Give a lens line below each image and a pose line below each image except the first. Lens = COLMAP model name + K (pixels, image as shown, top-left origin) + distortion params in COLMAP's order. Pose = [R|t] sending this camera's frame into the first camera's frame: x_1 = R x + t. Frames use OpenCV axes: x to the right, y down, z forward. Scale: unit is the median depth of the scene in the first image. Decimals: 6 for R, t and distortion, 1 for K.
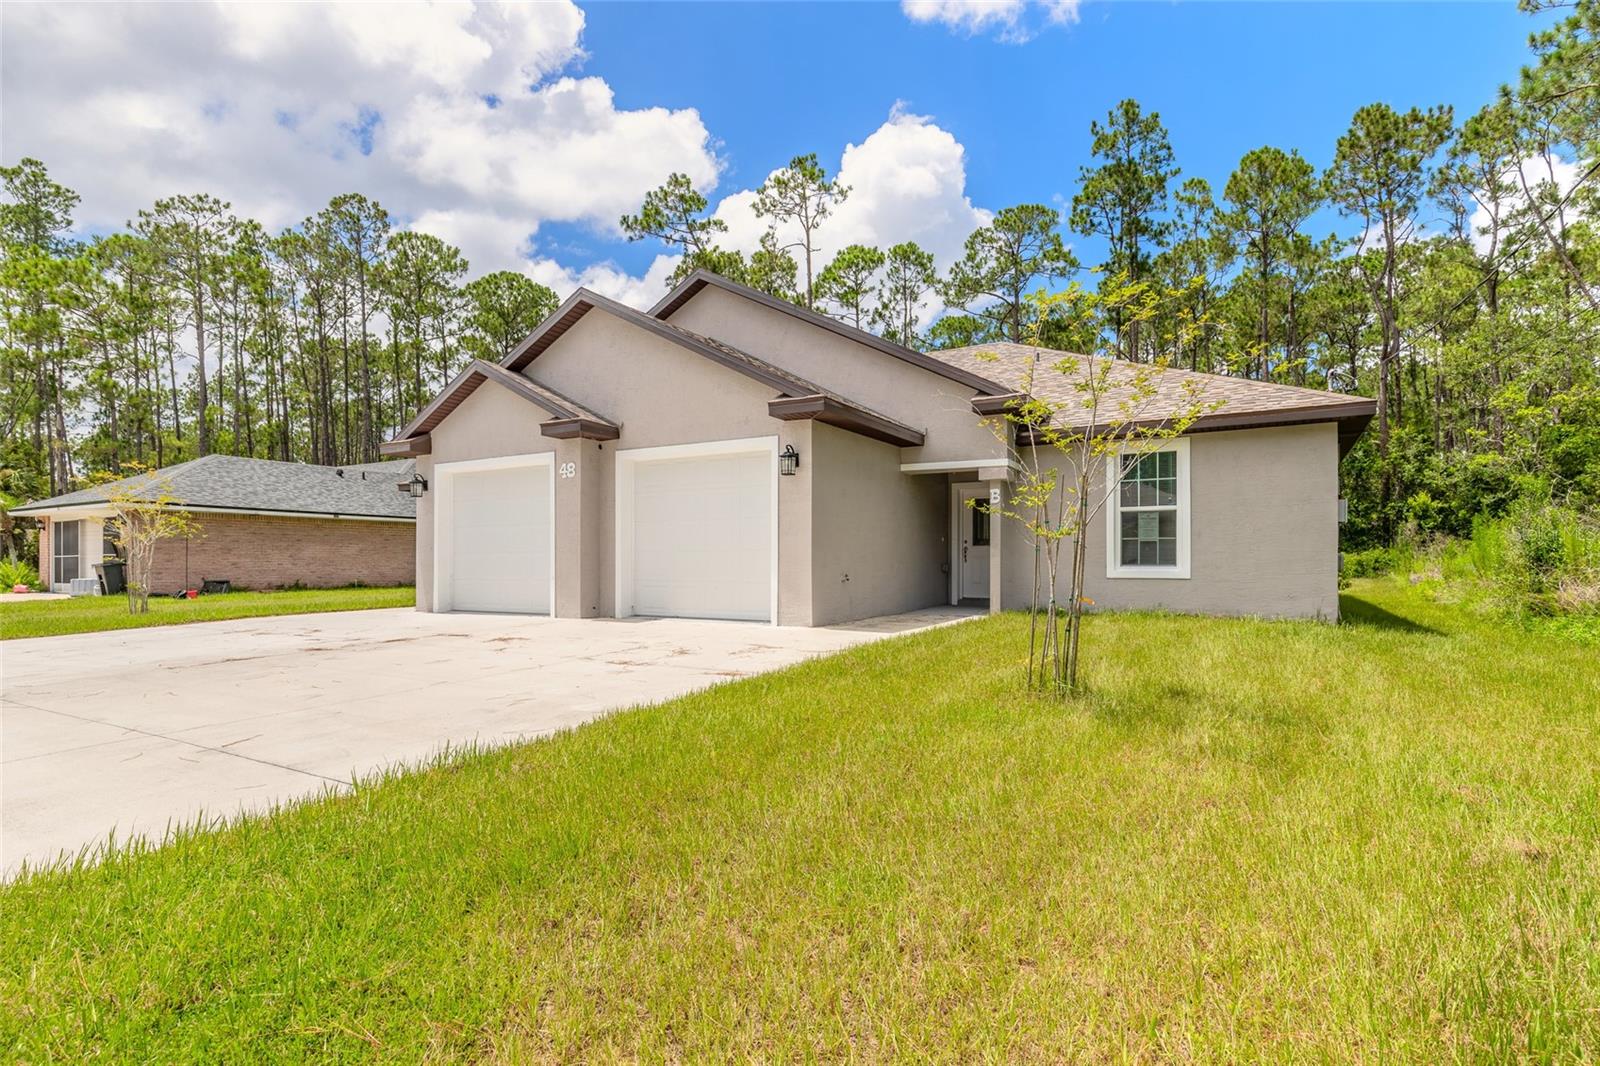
lens RADIAL K [[780.0, 0, 798.0], [0, 780.0, 560.8], [0, 0, 1]] dist [-0.002923, -0.001004]
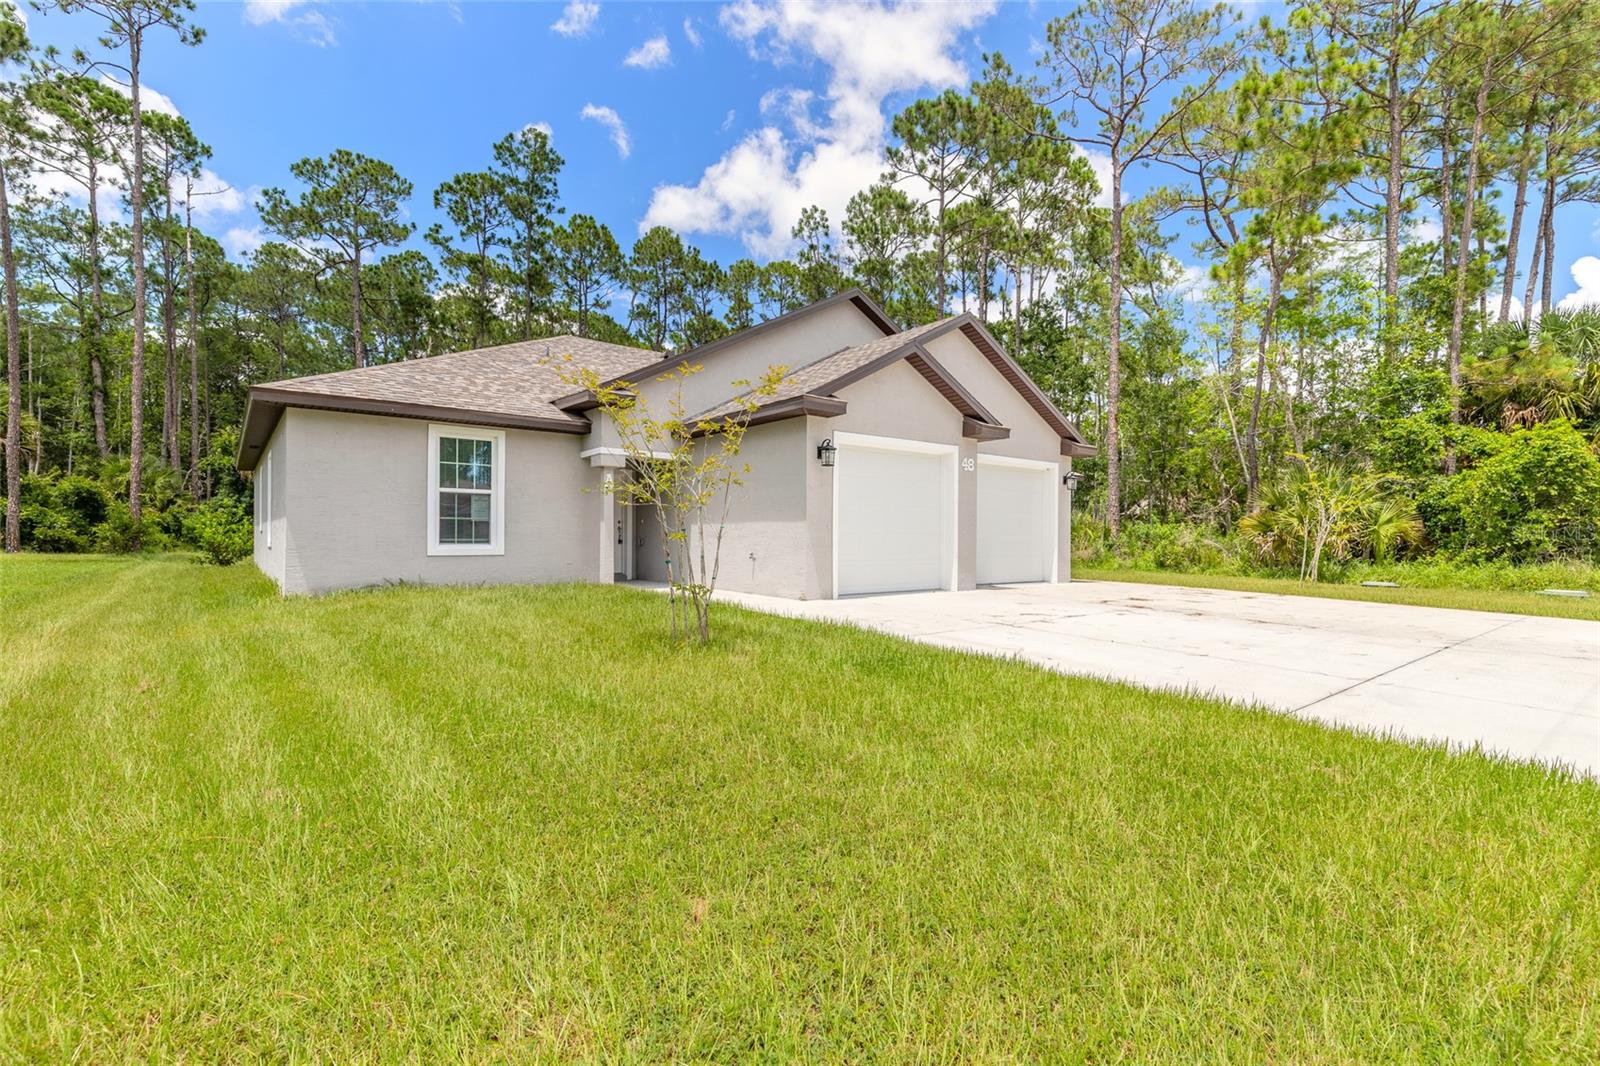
lens RADIAL K [[732.2, 0, 795.2], [0, 732.2, 547.4], [0, 0, 1]] dist [0.005131, -0.000227]
pose [[0.402971, -0.002368, 0.915210, -0.669361], [-0.009428, 0.999933, 0.006738, 0.002096], [-0.915164, -0.011344, 0.402921, 0.379767]]
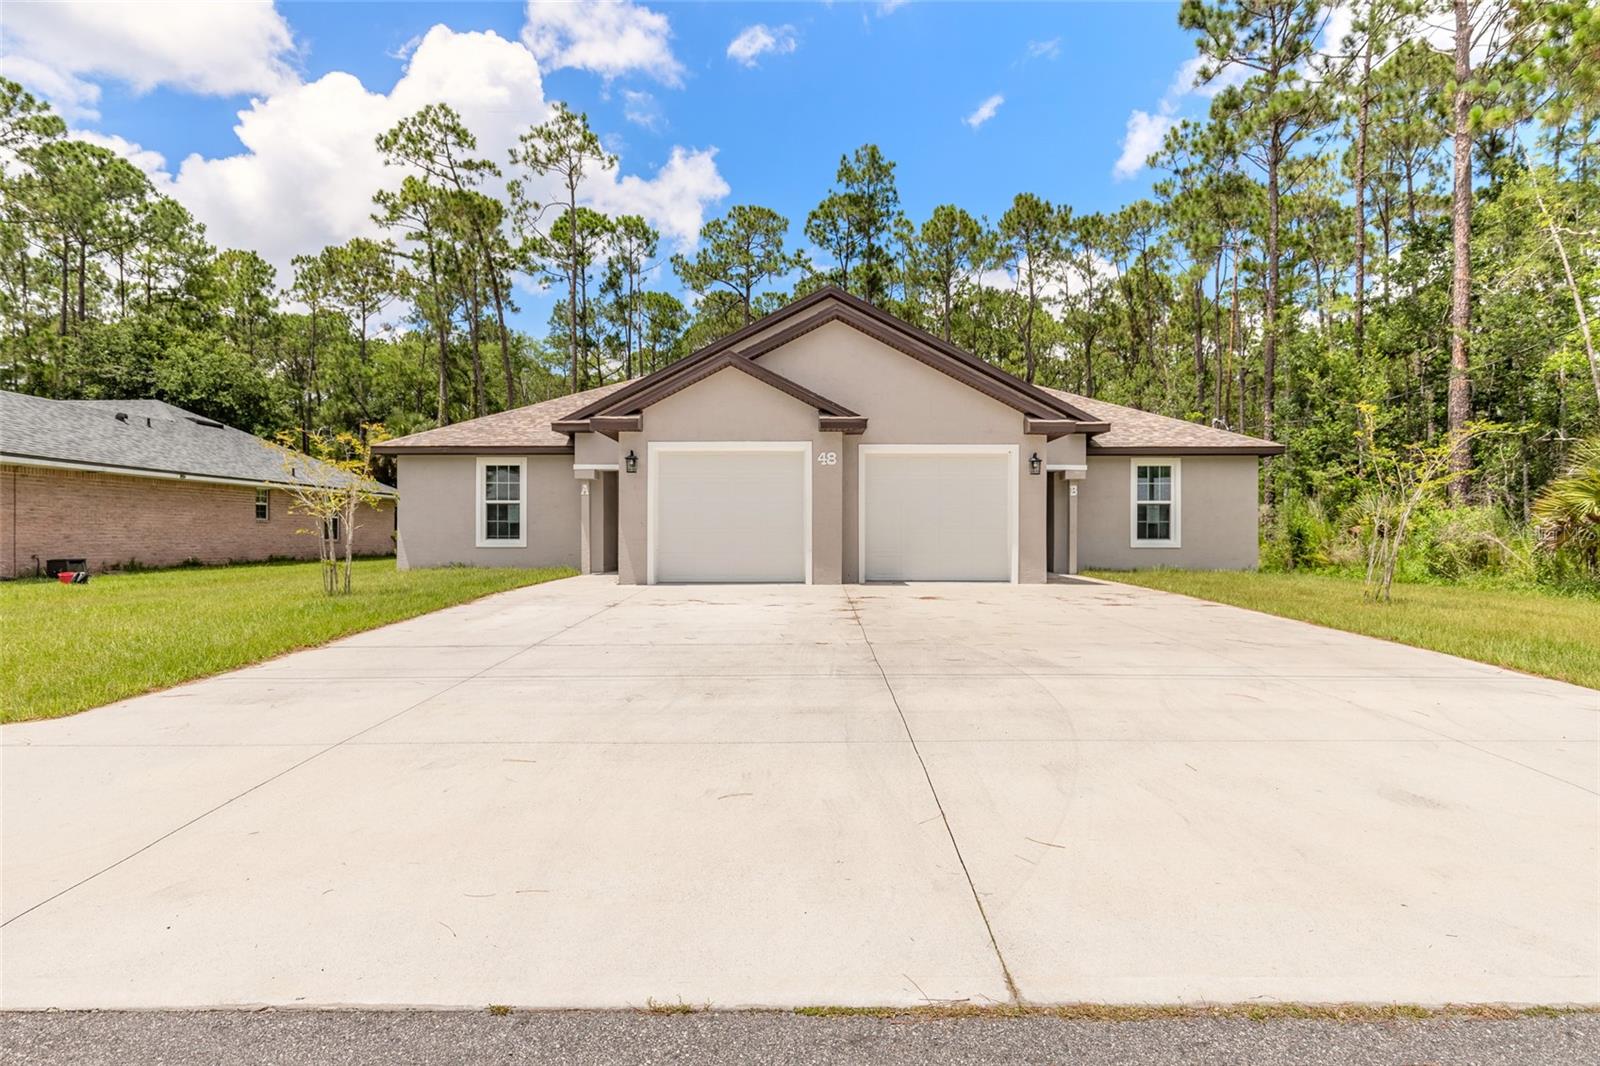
lens RADIAL K [[807.9, 0, 807.5], [0, 807.9, 527.9], [0, 0, 1]] dist [-0.003651, -0.000187]
pose [[0.866980, 0.007102, 0.498292, -0.444327], [-0.003706, 0.999963, -0.007805, -0.001025], [-0.498329, 0.004920, 0.866974, -0.016349]]
